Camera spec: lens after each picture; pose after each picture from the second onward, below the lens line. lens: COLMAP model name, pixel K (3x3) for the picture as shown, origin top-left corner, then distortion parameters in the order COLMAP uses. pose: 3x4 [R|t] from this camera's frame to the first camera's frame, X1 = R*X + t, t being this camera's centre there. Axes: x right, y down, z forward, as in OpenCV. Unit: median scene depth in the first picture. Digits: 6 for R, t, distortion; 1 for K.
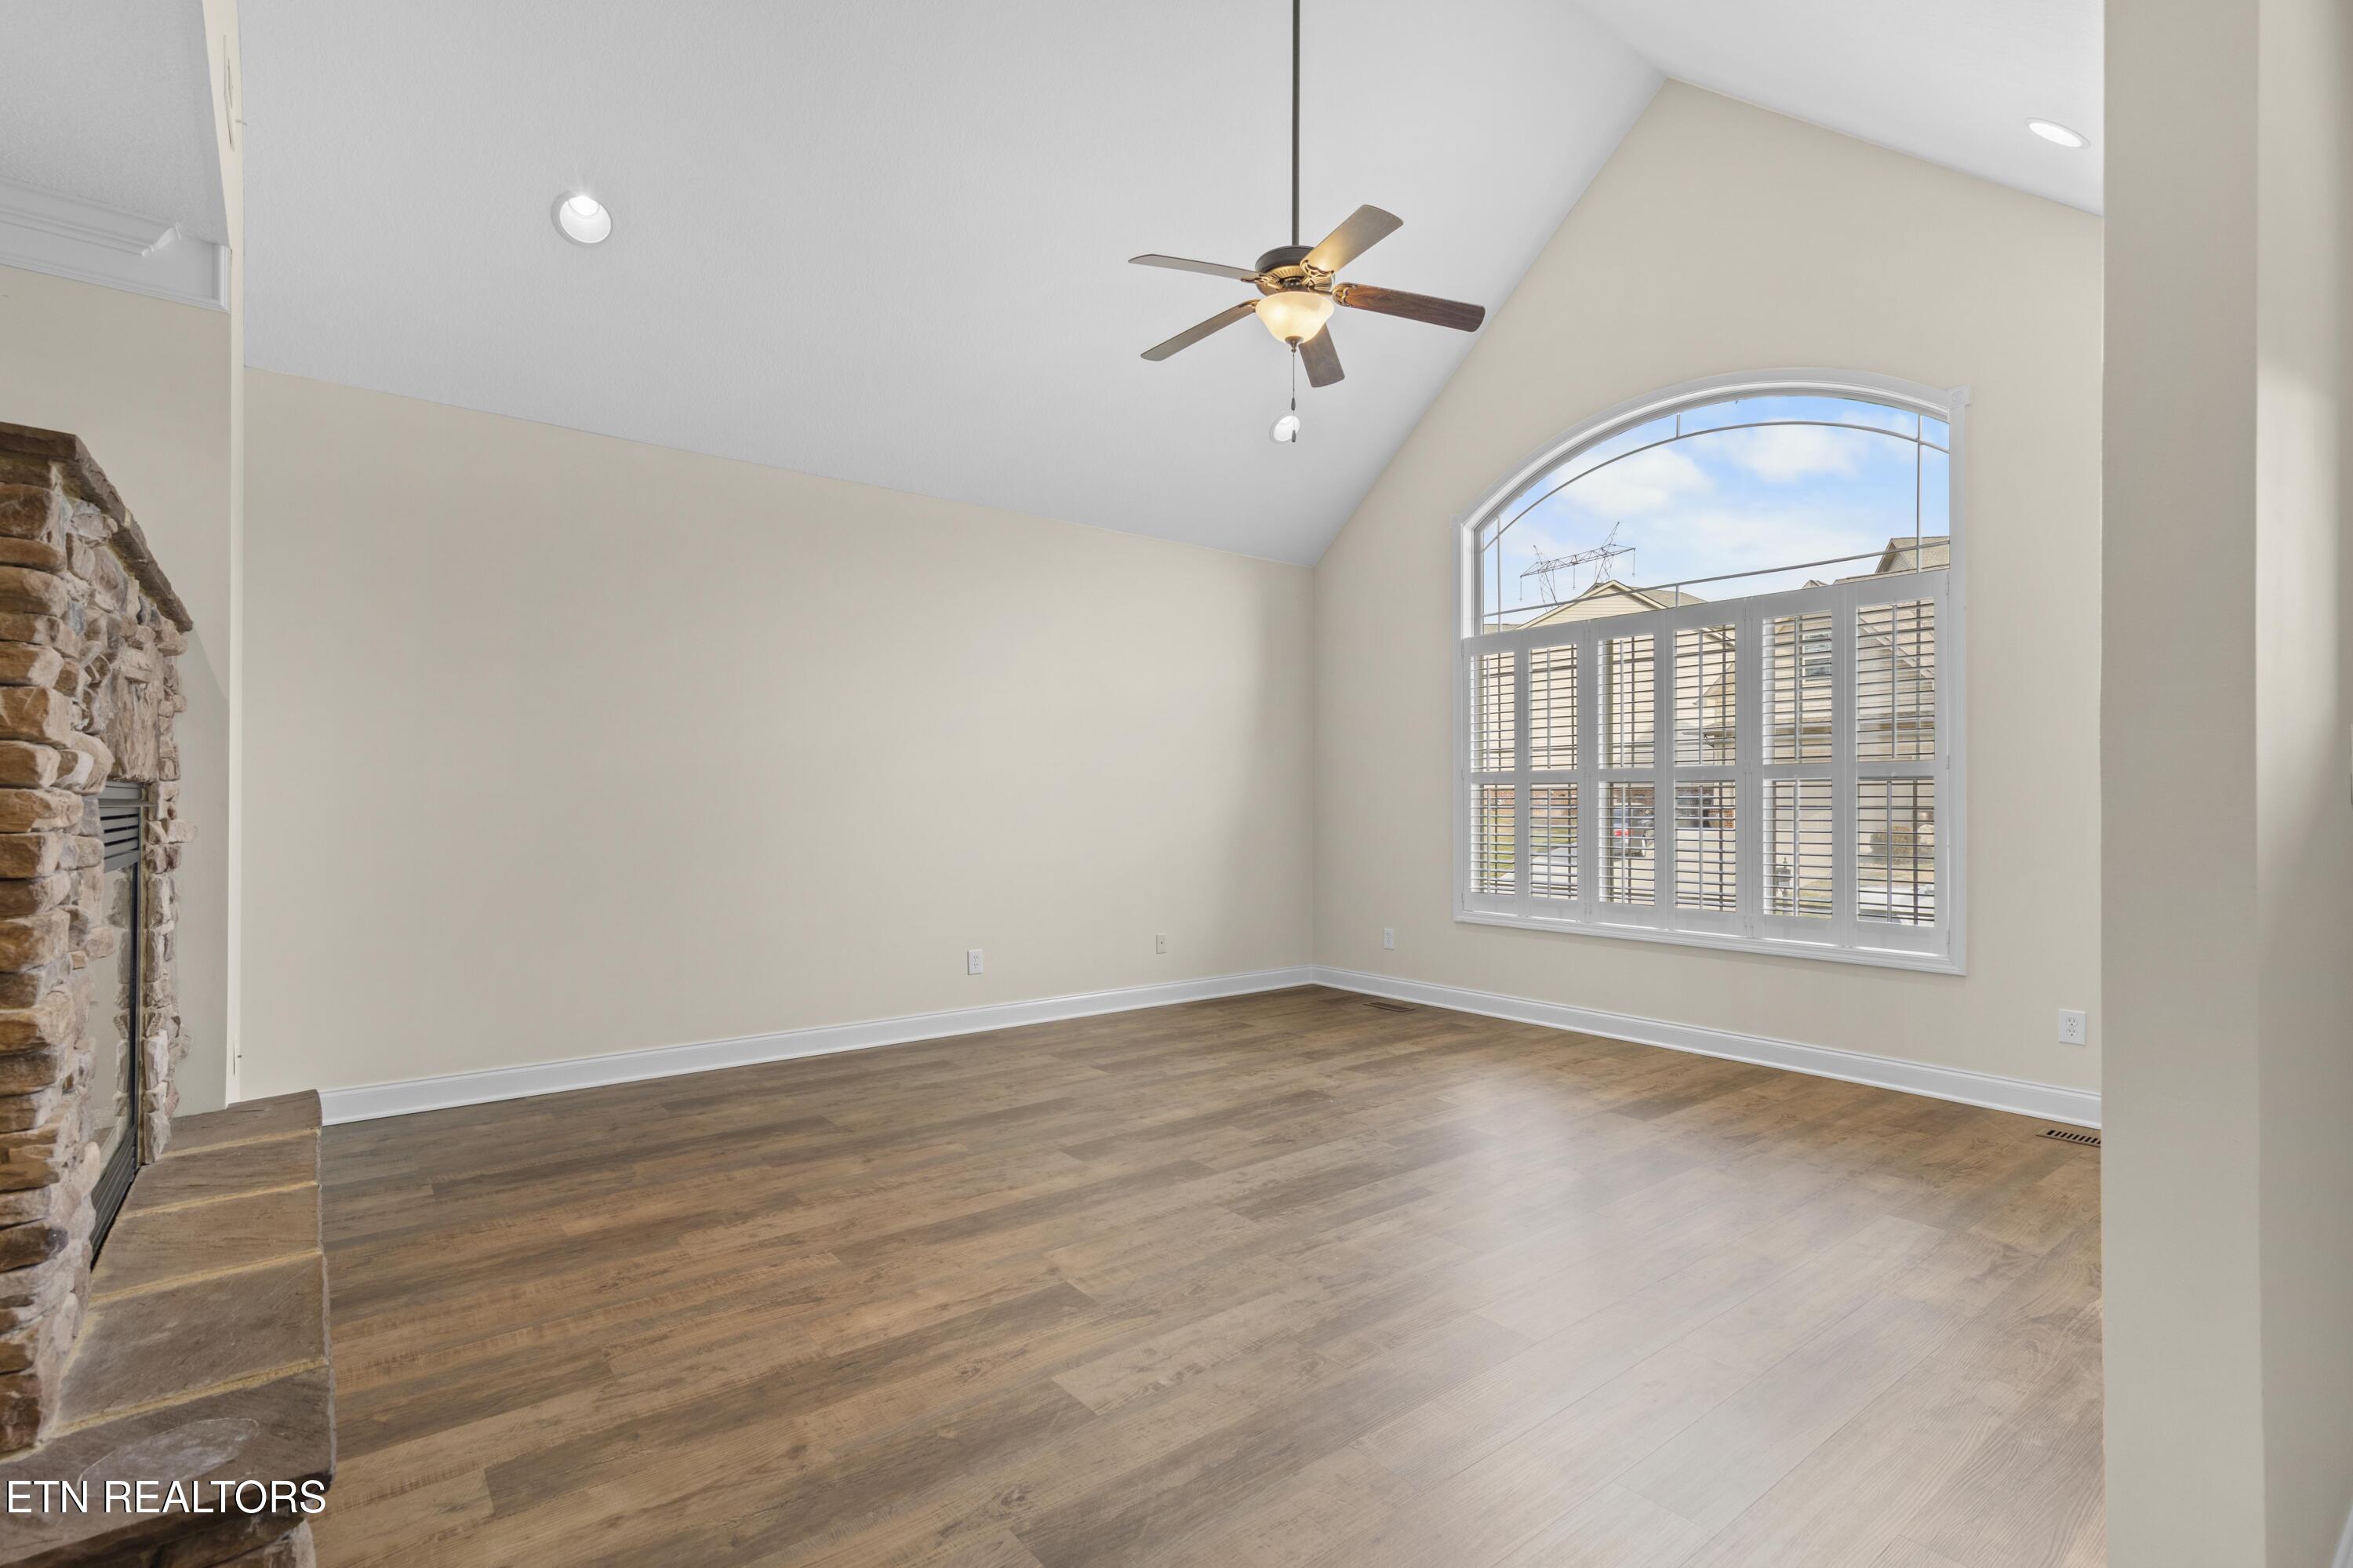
lens RADIAL K [[1090.2, 0, 1172.1], [0, 1090.2, 782.3], [0, 0, 1]] dist [0.010888, -0.000399]
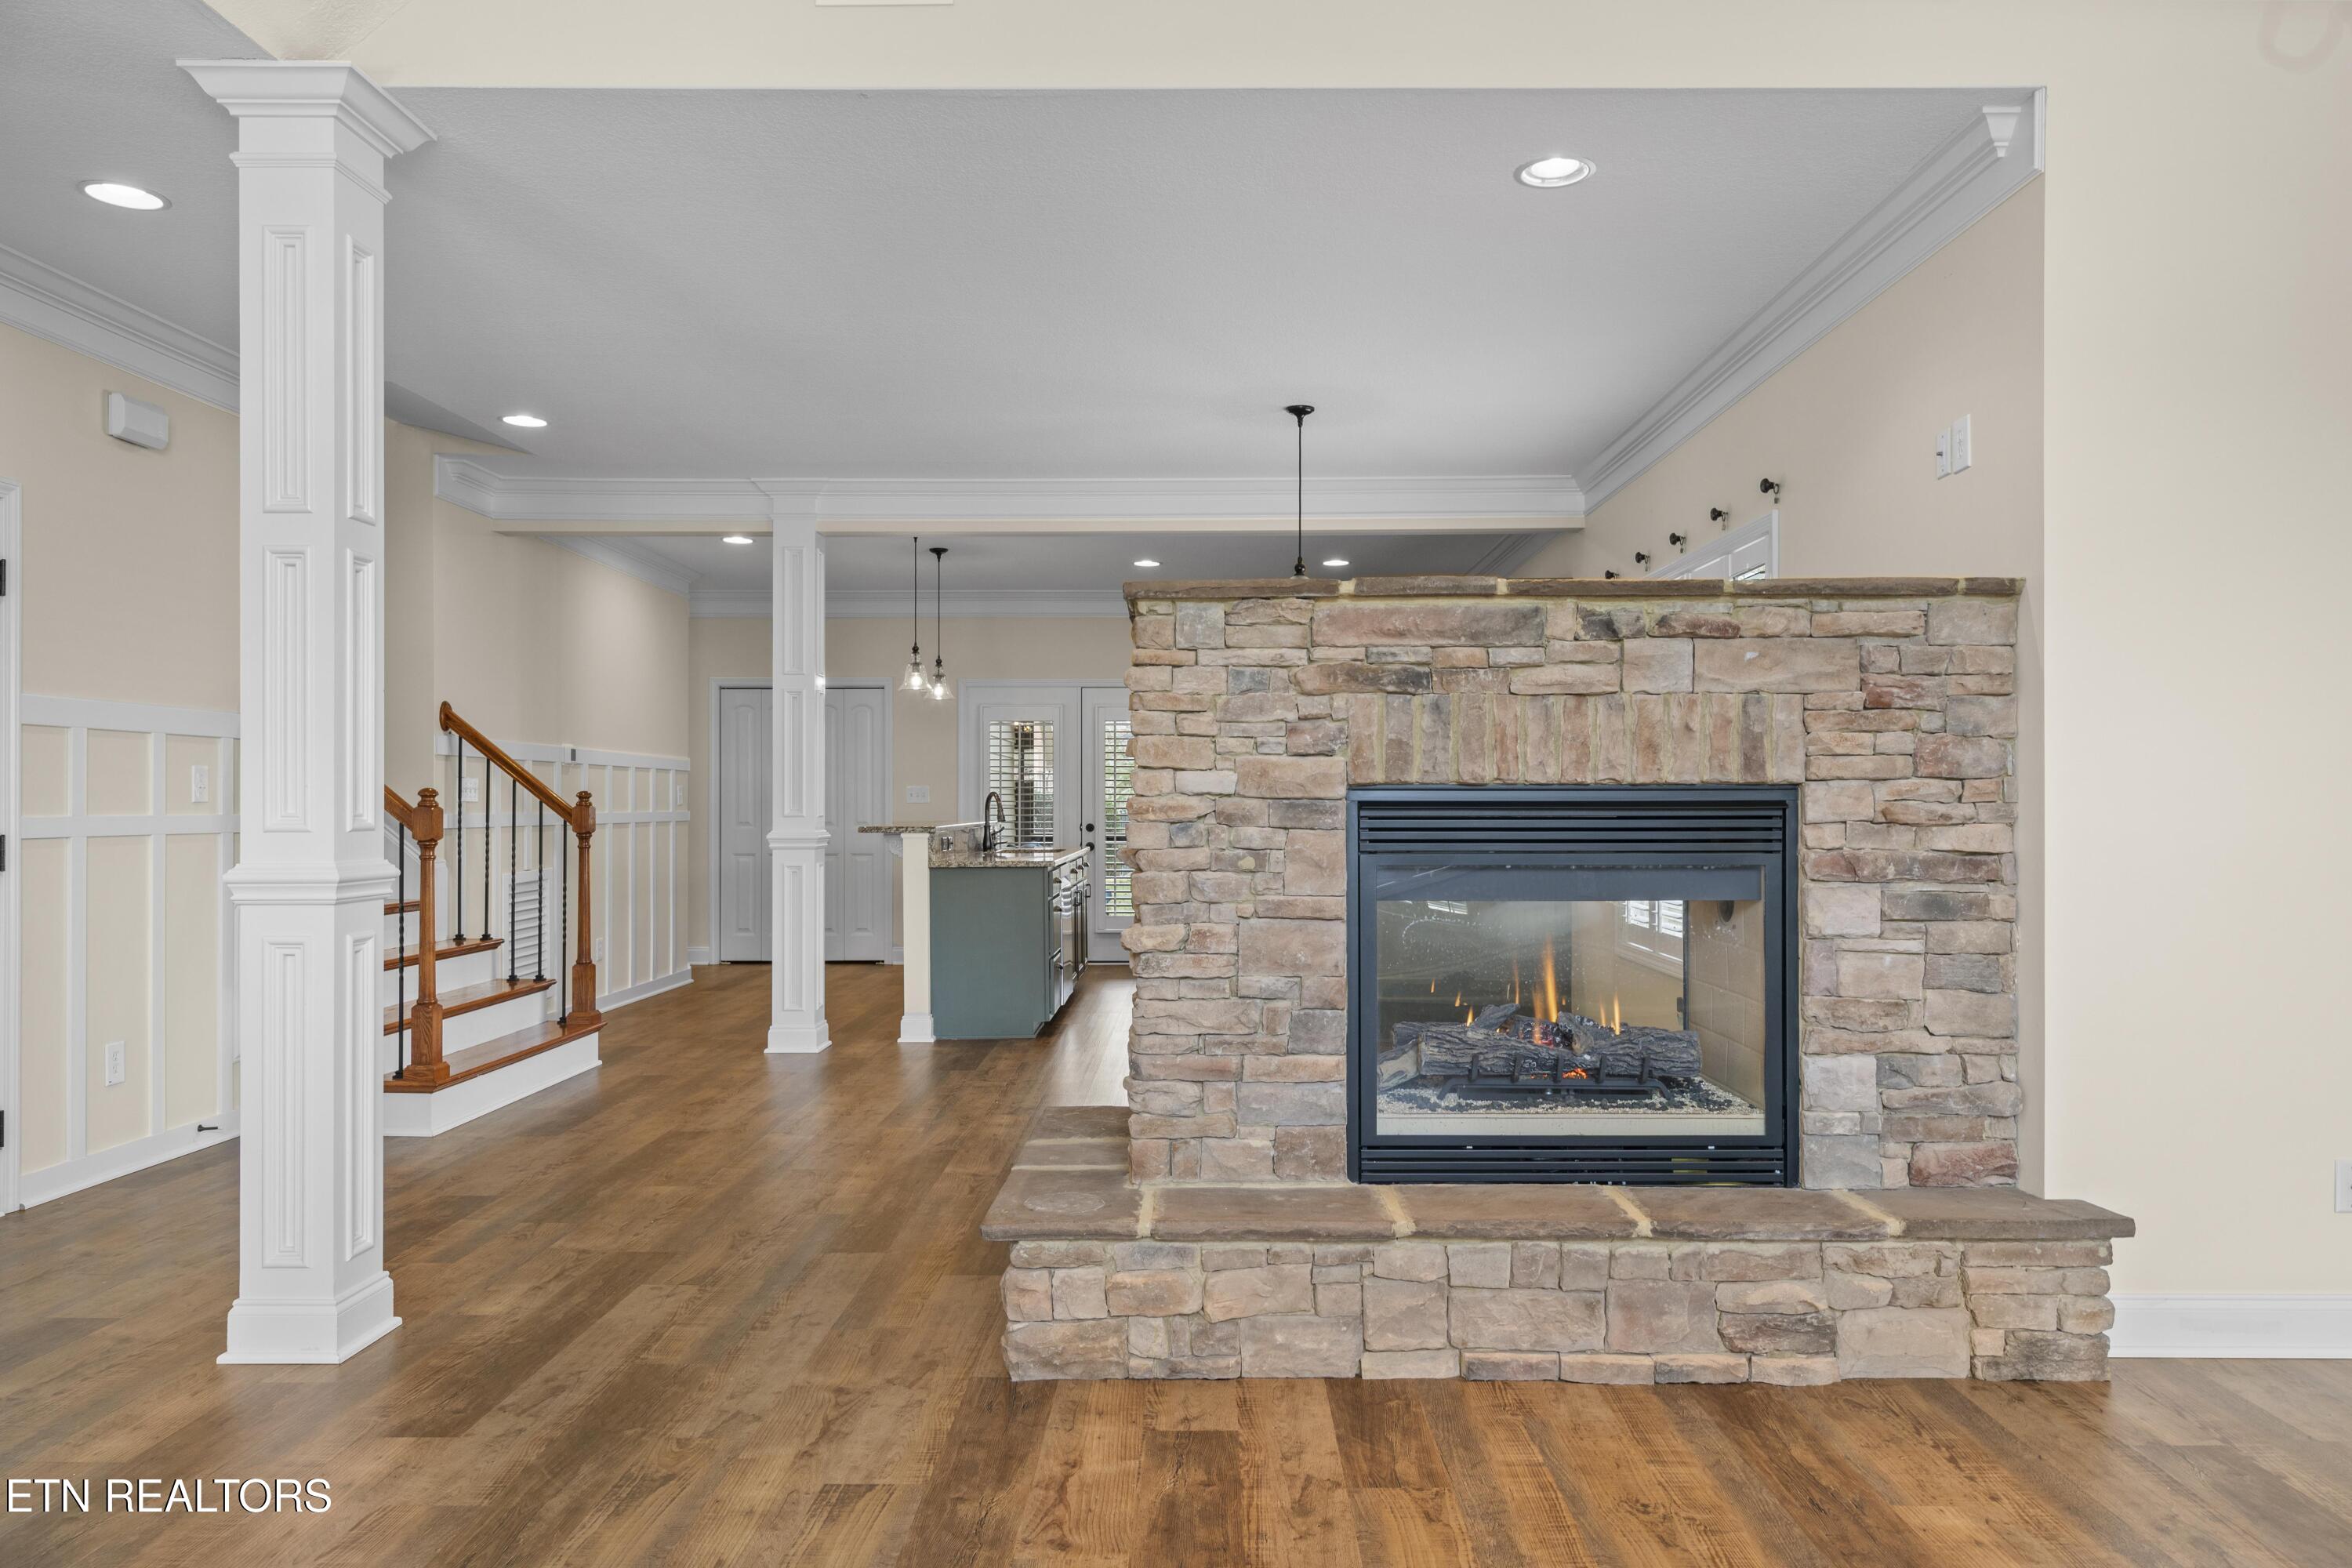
lens RADIAL K [[1511.5, 0, 1222.0], [0, 1511.5, 786.8], [0, 0, 1]] dist [0.004841, -0.001078]
pose [[-0.604562, -0.017392, -0.796368, 0.468413], [0.012899, 0.999417, -0.031619, 0.039902], [0.796454, -0.029388, -0.603985, 1.577286]]
